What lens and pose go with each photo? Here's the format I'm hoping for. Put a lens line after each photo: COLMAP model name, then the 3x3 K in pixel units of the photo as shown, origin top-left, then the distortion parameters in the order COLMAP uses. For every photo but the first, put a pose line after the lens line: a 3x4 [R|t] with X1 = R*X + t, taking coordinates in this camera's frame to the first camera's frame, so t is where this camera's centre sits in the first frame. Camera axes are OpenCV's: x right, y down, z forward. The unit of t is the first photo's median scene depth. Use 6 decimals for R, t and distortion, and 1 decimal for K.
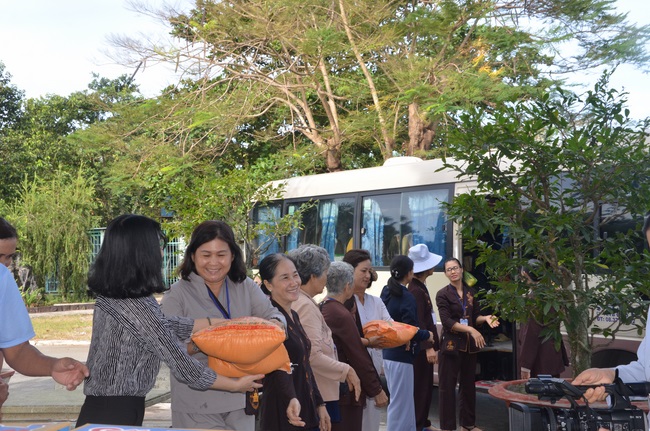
lens RADIAL K [[1007.4, 0, 325.0], [0, 1007.4, 215.5], [0, 0, 1]] dist [0.248214, 0.623917]
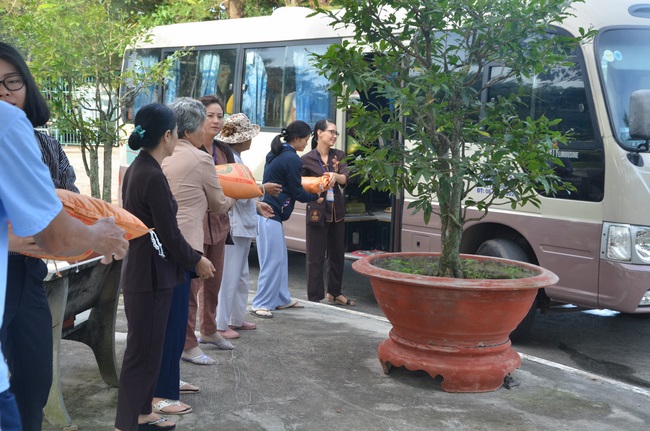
lens RADIAL K [[1007.4, 0, 325.0], [0, 1007.4, 215.5], [0, 0, 1]] dist [0.248214, 0.623917]
pose [[0.995073, 0.037117, 0.091935, 0.050119], [-0.049232, 0.989861, 0.133233, 0.007745], [-0.086058, -0.137103, 0.986811, 0.113064]]
